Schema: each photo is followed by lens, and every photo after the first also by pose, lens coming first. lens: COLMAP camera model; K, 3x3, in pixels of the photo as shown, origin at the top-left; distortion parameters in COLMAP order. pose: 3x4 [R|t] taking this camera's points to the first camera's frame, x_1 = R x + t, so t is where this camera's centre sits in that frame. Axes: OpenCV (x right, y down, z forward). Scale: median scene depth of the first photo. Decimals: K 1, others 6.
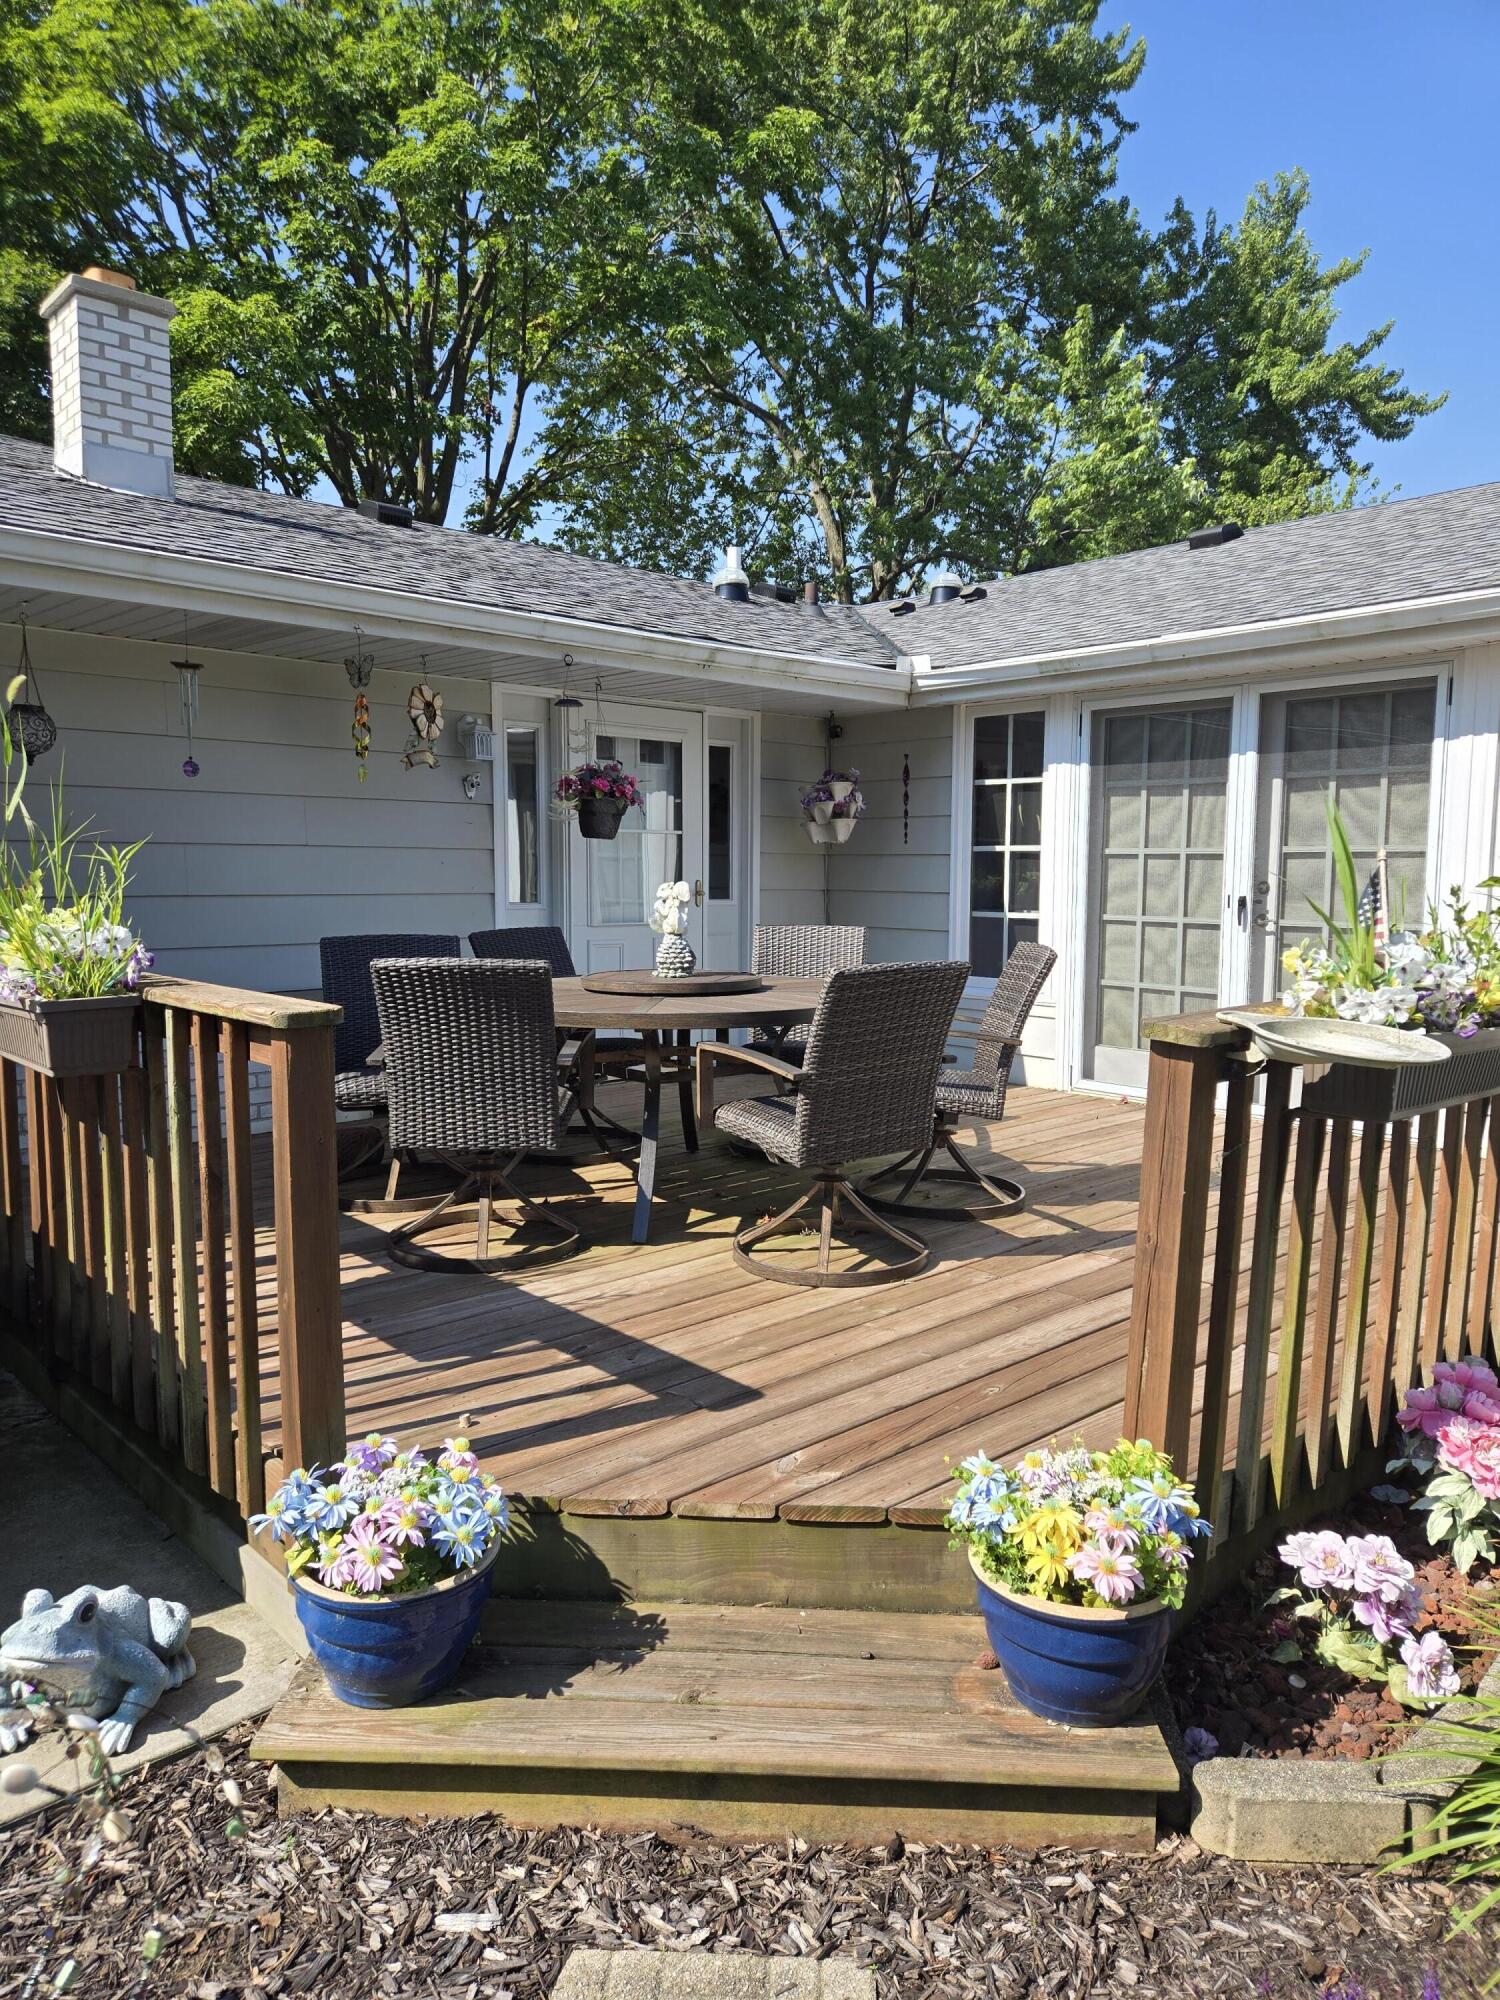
lens RADIAL K [[1319.9, 0, 750.0], [0, 1319.9, 1000.0], [0, 0, 1]] dist [0.126412, -0.119401]
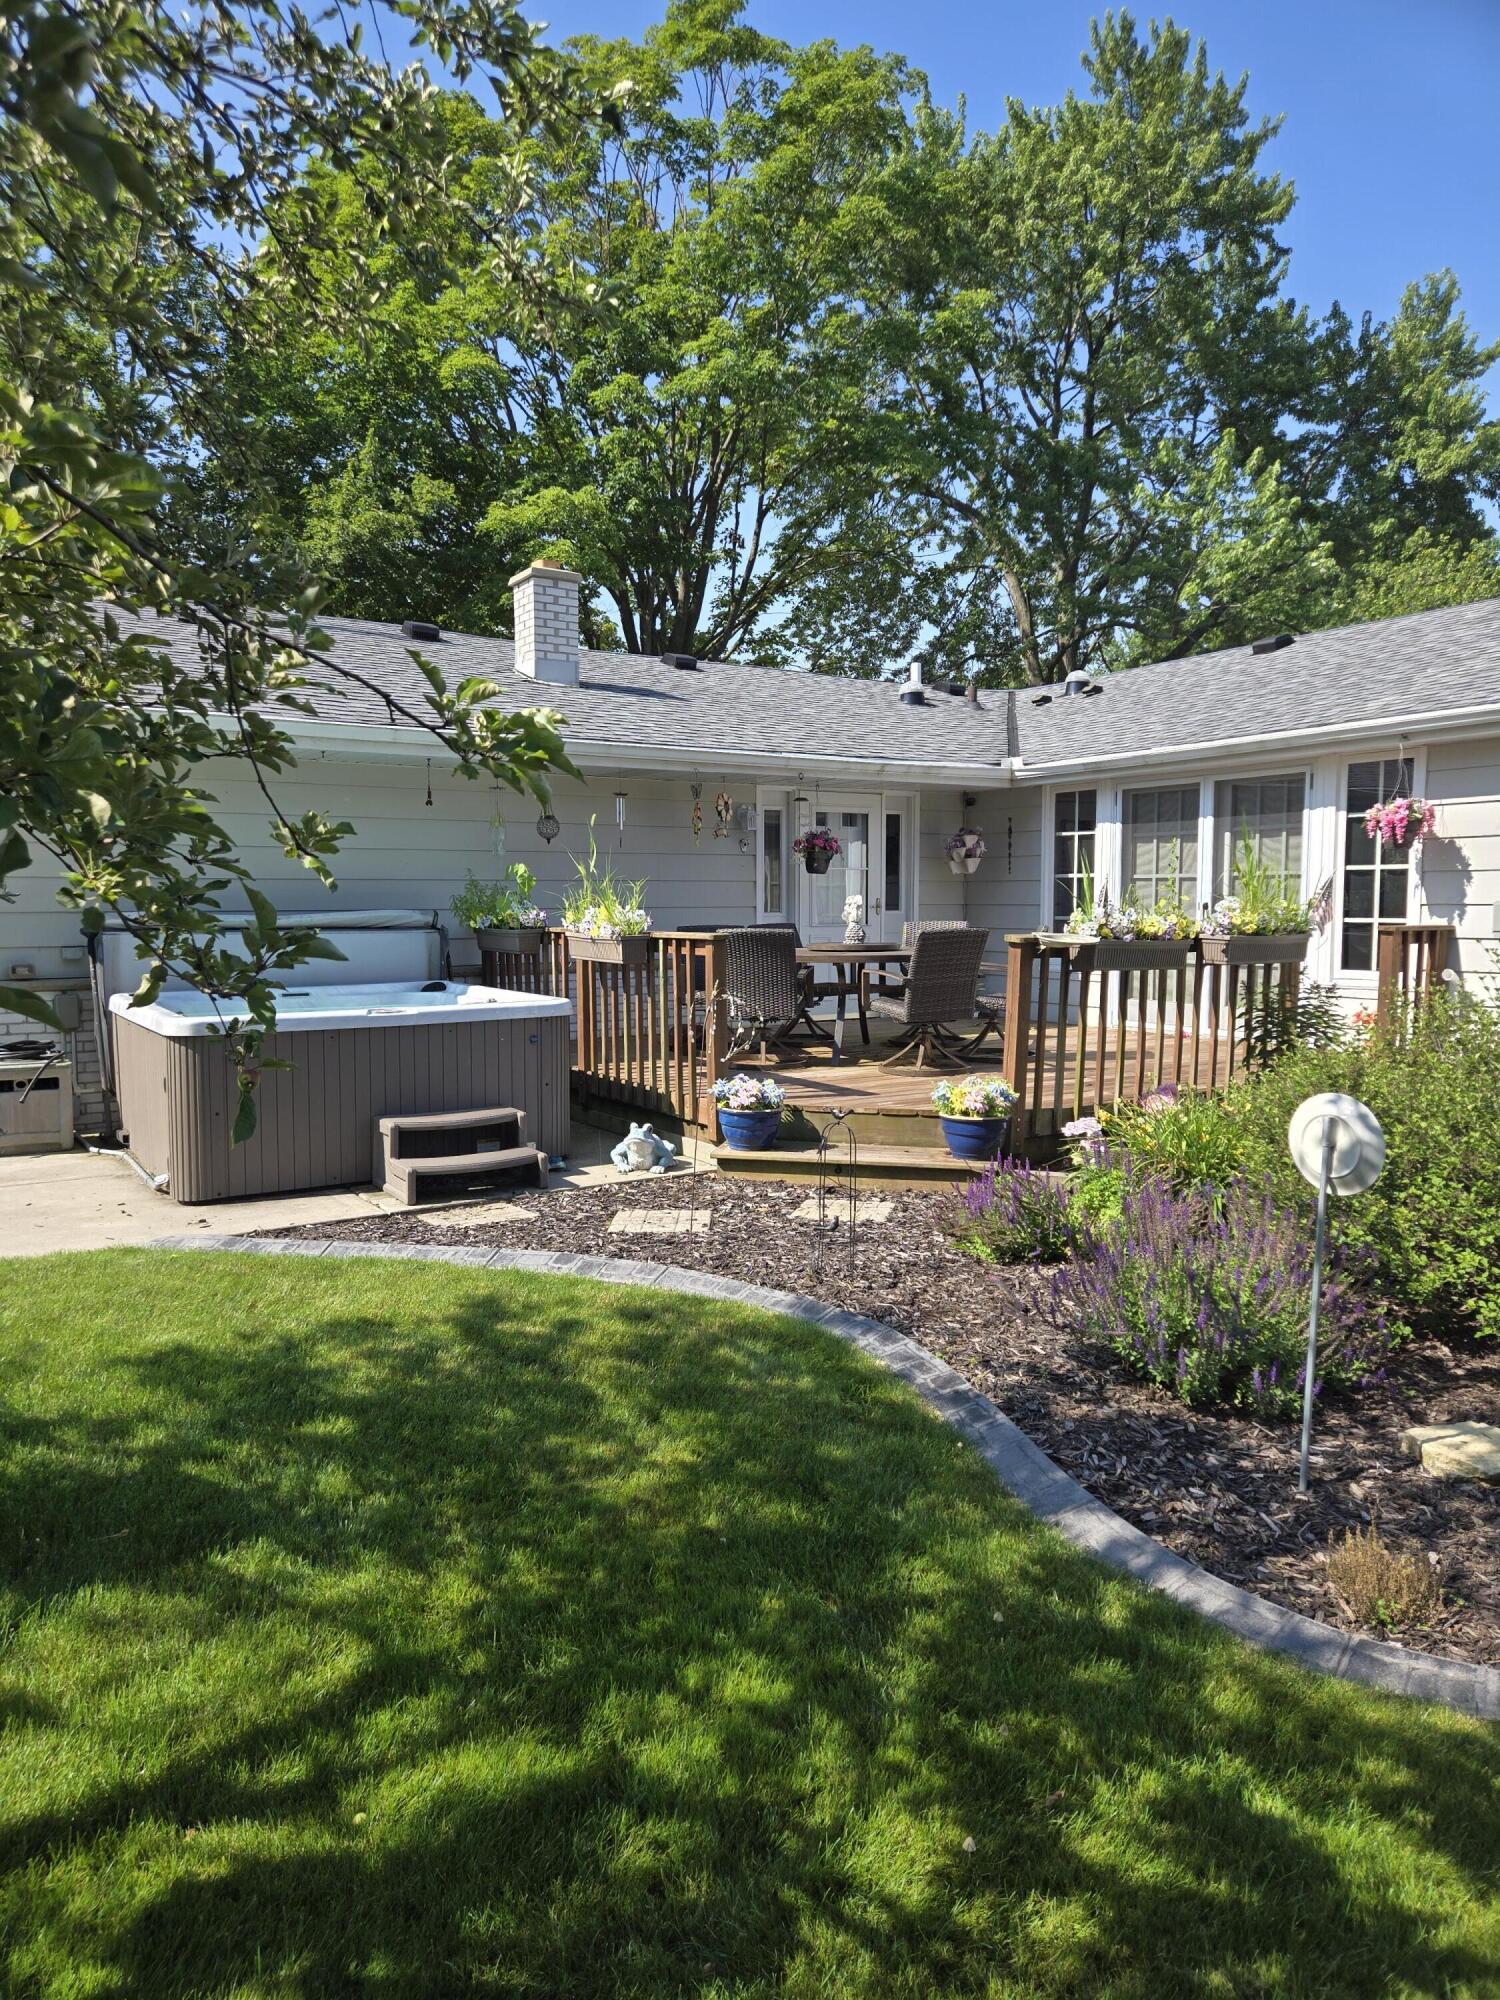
lens RADIAL K [[1319.9, 0, 750.0], [0, 1319.9, 1000.0], [0, 0, 1]] dist [0.126412, -0.119401]
pose [[0.986647, 0.003191, -0.162840, 0.066610], [-0.007118, 0.999698, -0.023539, 0.068950], [0.162715, 0.024384, 0.986372, -0.581135]]
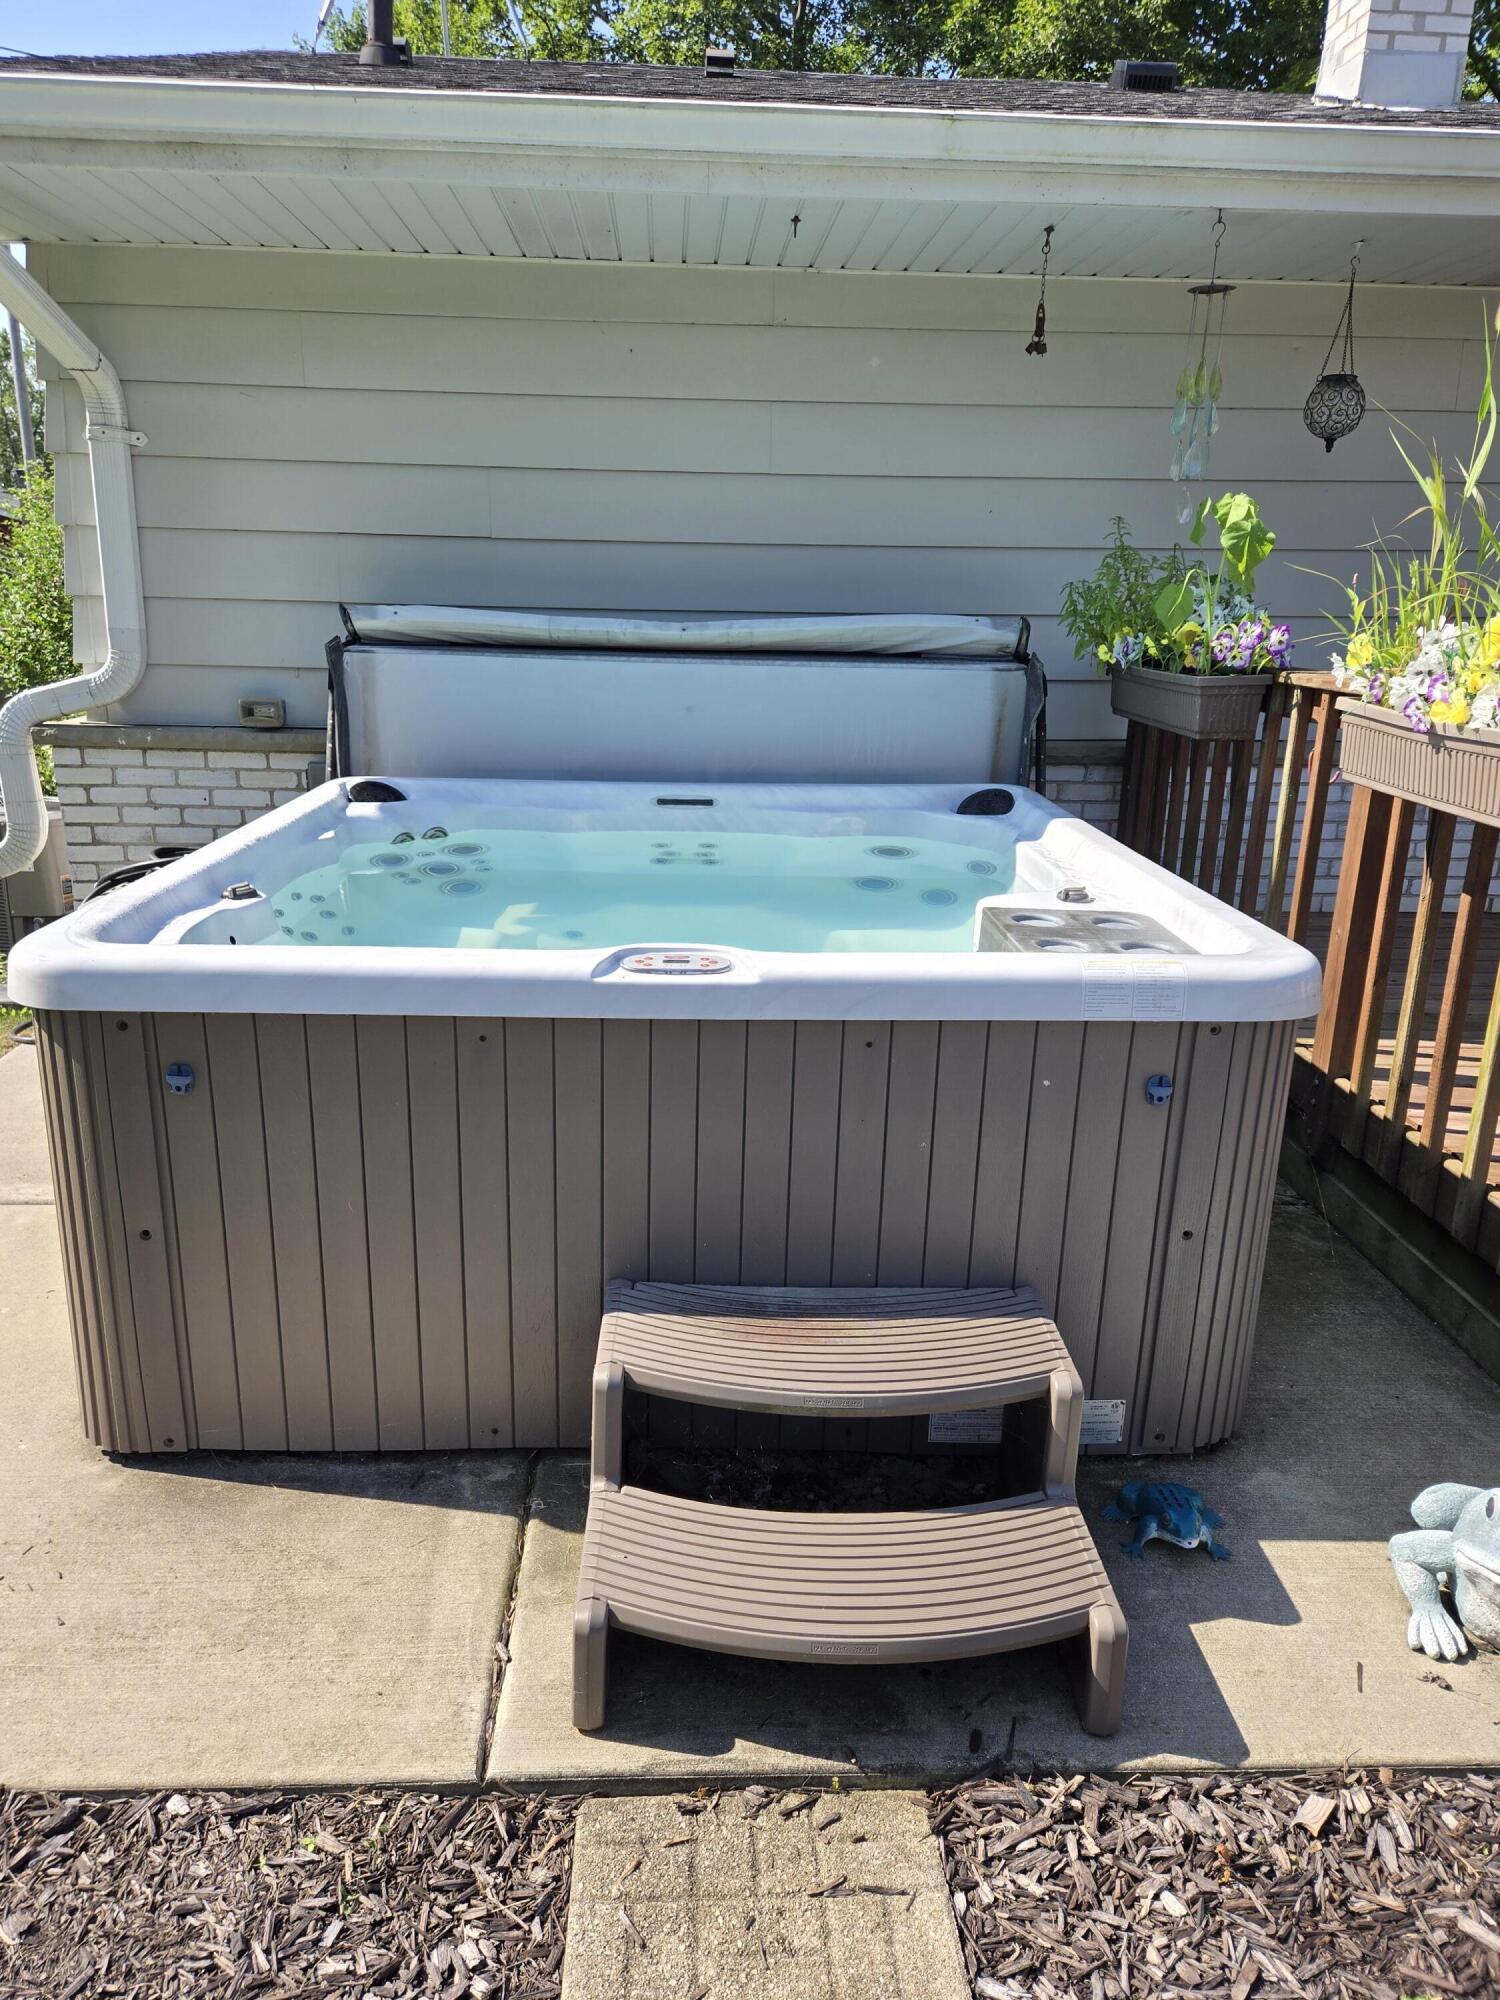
lens RADIAL K [[1349.8, 0, 750.0], [0, 1349.8, 1000.0], [0, 0, 1]] dist [0.013267, 0.001022]
pose [[0.769852, 0.197271, -0.606970, -0.140206], [-0.085868, 0.974400, 0.207779, 0.007107], [0.632420, -0.107840, 0.767083, 0.062582]]
